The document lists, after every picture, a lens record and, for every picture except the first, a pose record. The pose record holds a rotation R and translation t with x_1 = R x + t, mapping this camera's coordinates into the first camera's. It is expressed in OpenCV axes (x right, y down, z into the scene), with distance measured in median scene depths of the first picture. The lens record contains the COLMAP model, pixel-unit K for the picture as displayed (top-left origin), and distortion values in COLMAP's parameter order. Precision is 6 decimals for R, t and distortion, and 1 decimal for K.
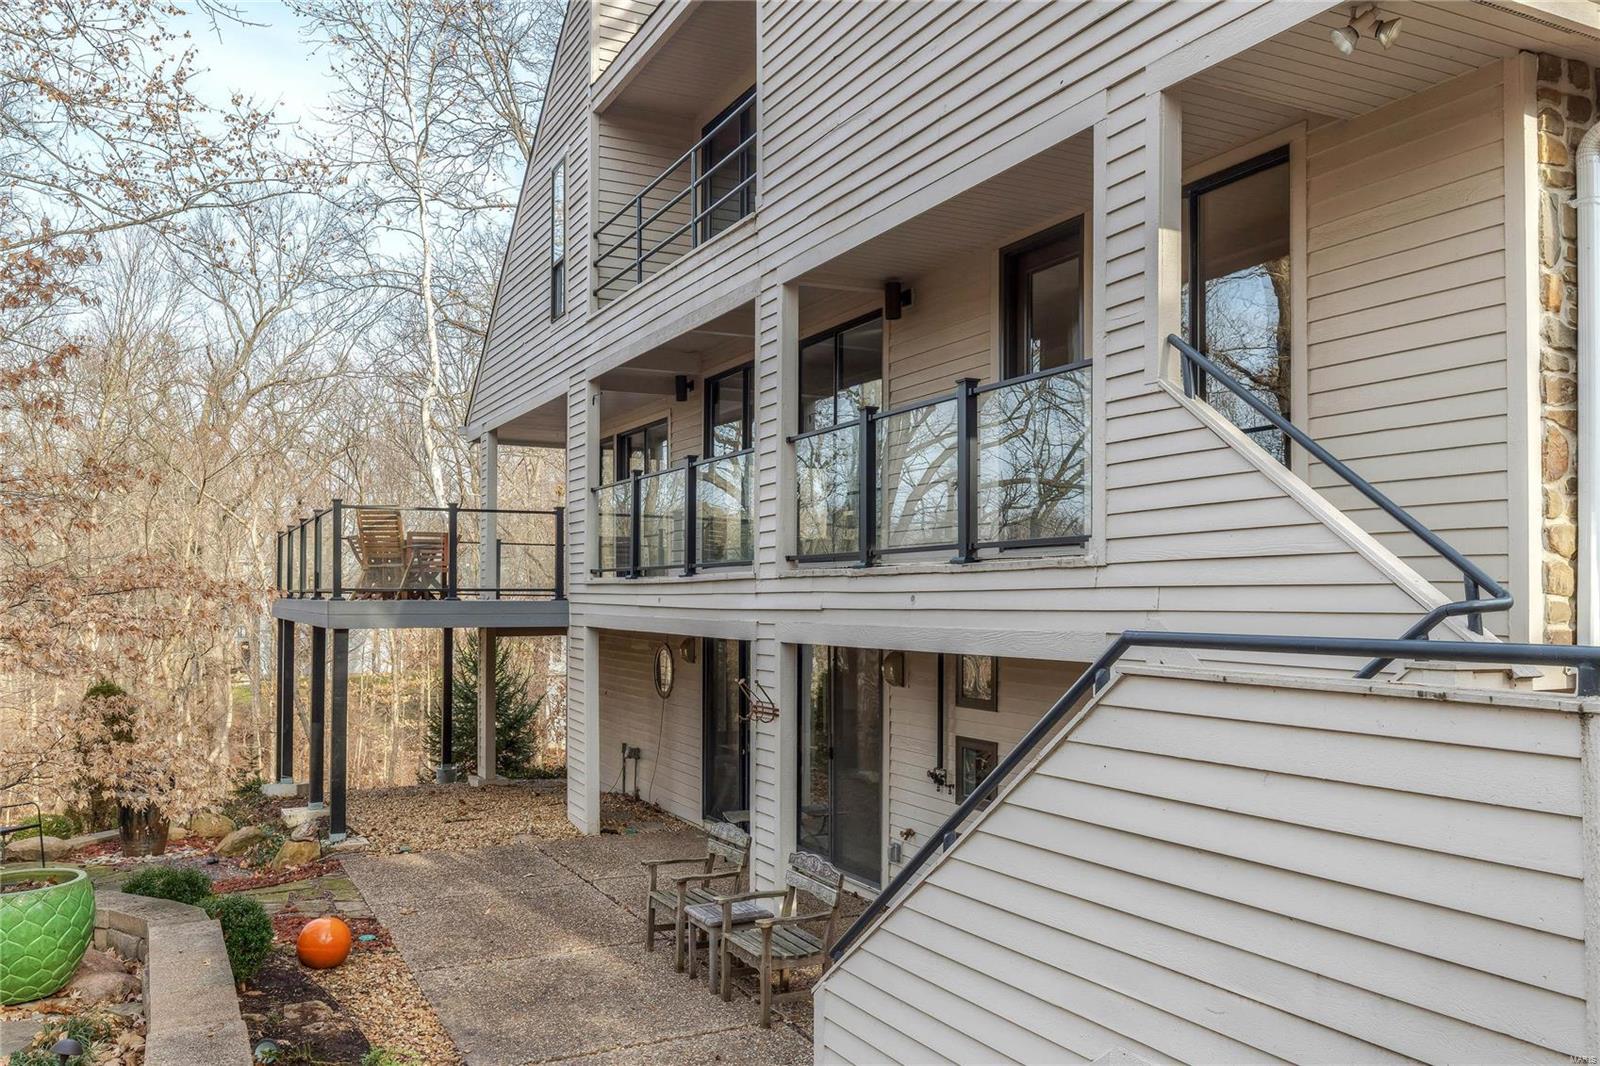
lens RADIAL K [[1231.8, 0, 800.7], [0, 1231.8, 595.1], [0, 0, 1]] dist [0.004929, 0.002296]
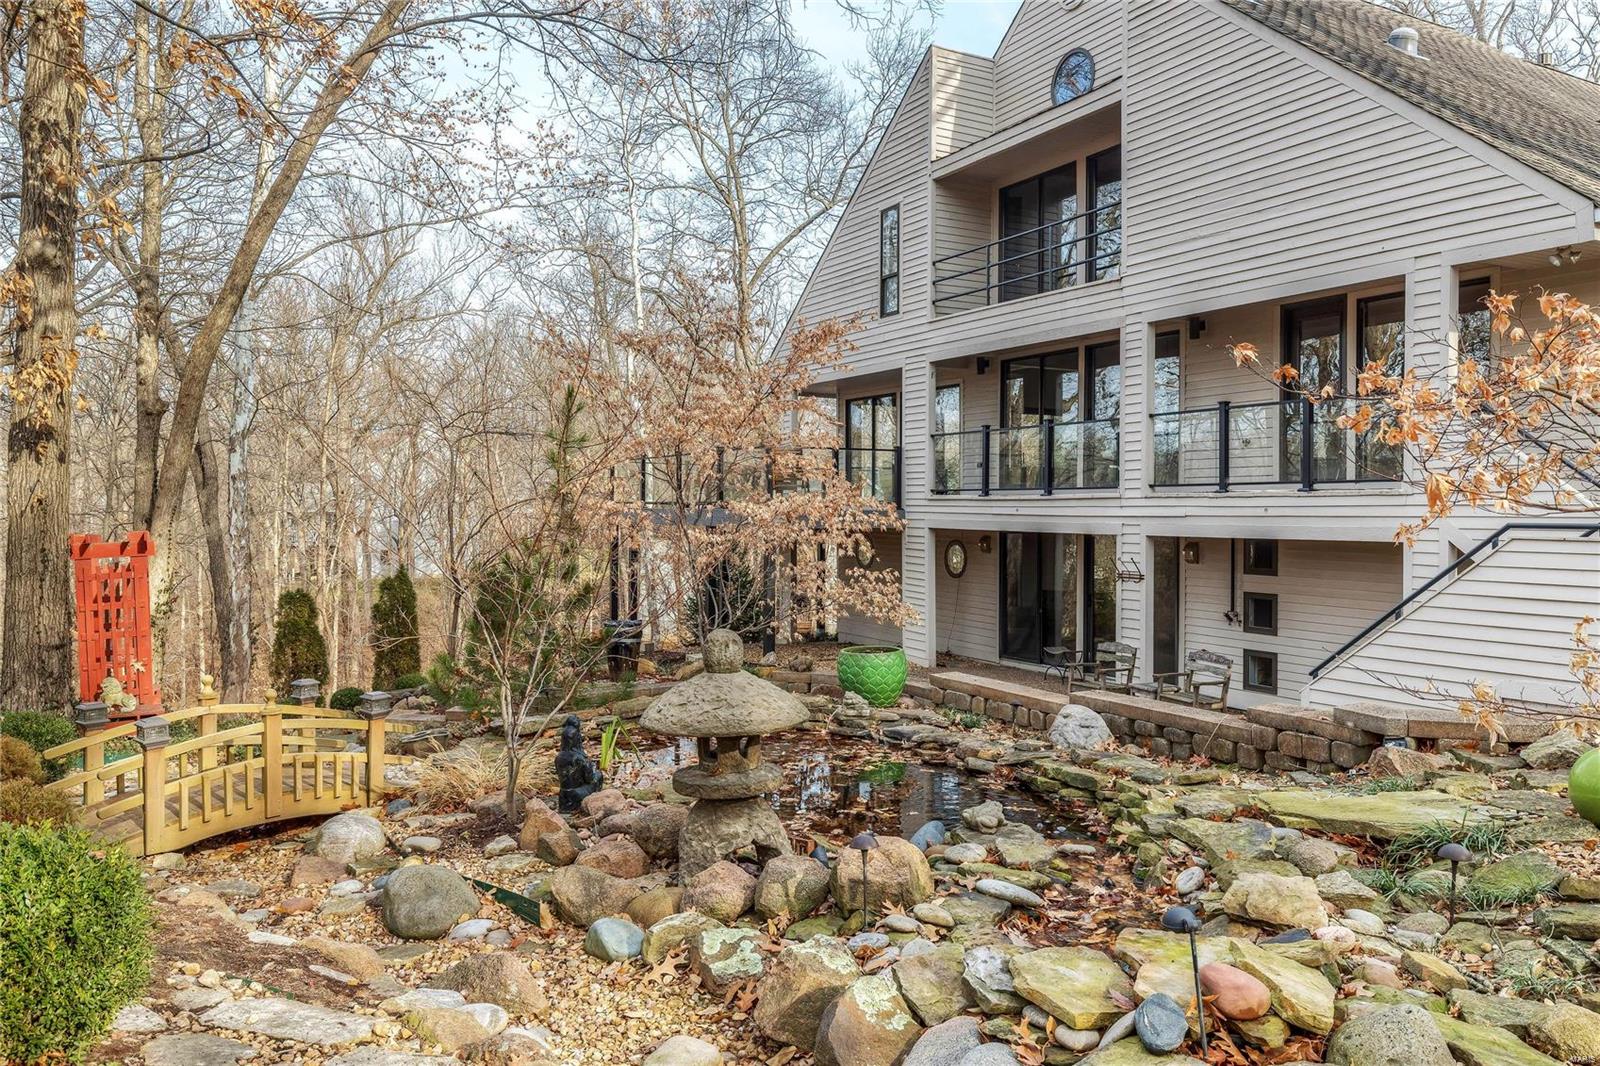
lens RADIAL K [[1164.0, 0, 800.0], [0, 1164.0, 533.0], [0, 0, 1]] dist [-0.005669, 0.002519]
pose [[0.999651, 0.001447, 0.026375, -0.420062], [-0.002079, 0.999710, 0.023981, -0.002022], [-0.026332, -0.024028, 0.999364, -0.459611]]
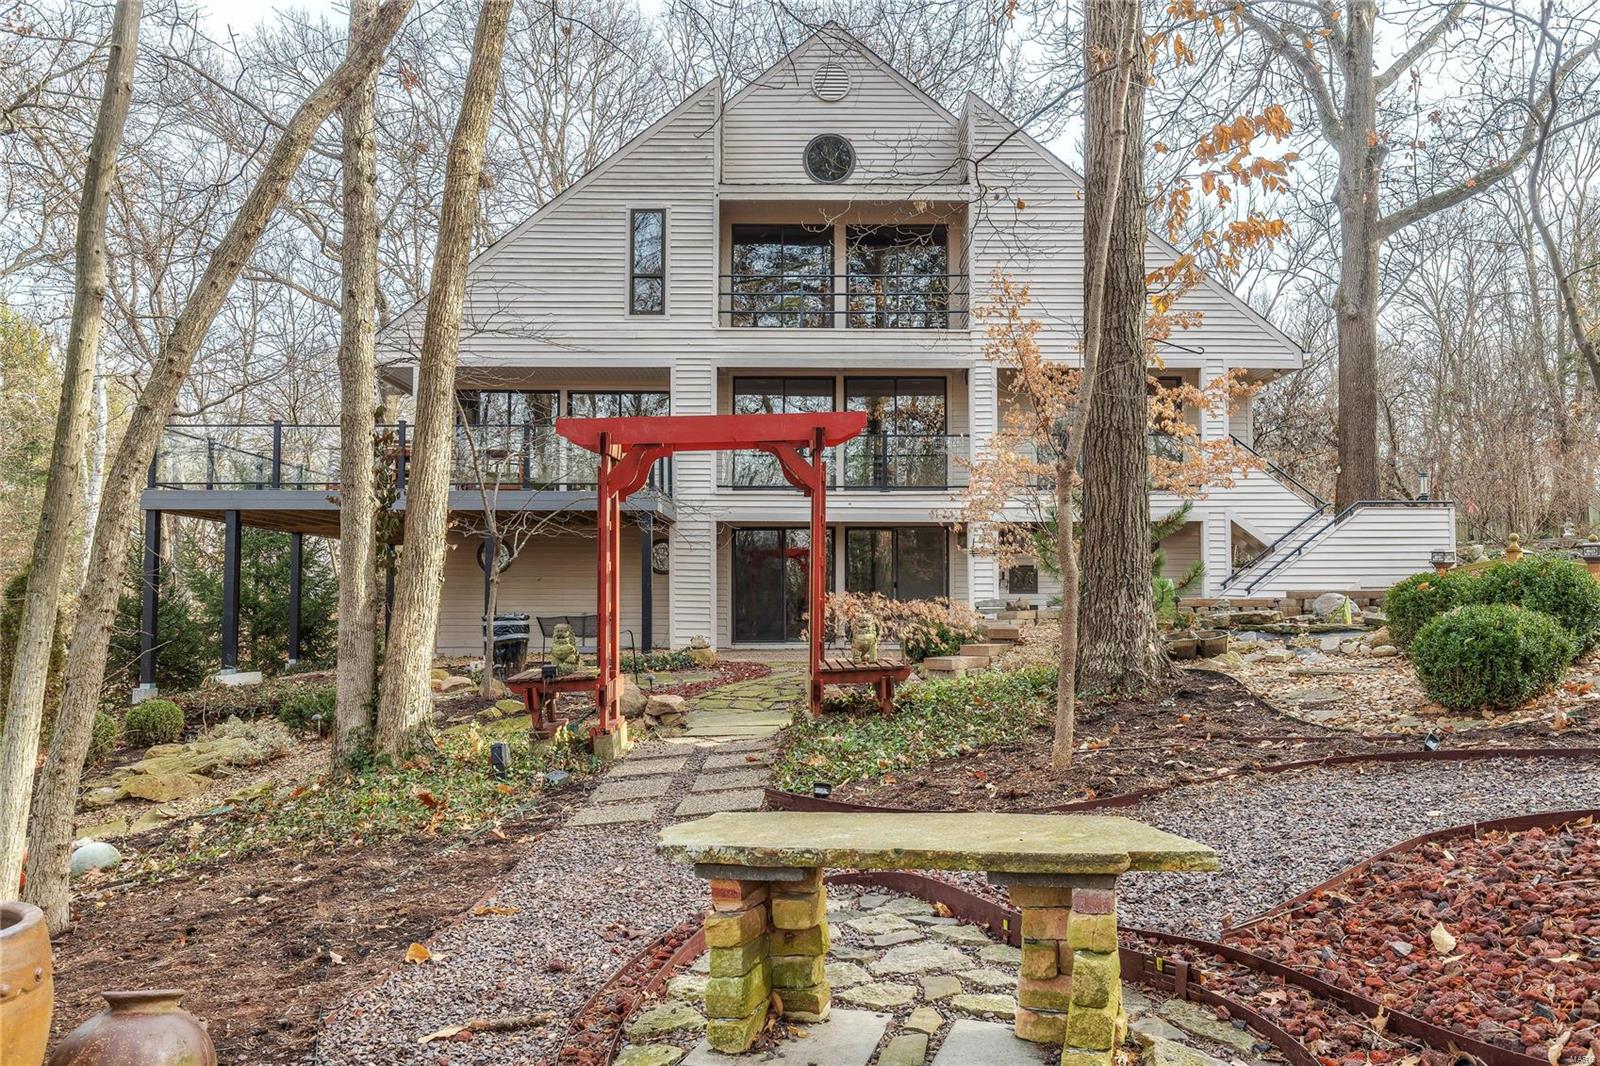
lens RADIAL K [[1164.0, 0, 800.0], [0, 1164.0, 533.0], [0, 0, 1]] dist [-0.005669, 0.002519]
pose [[0.457472, 0.047225, 0.887969, -1.662863], [-0.004908, 0.998708, -0.050585, 0.133092], [-0.889210, 0.018783, 0.457113, 0.249841]]
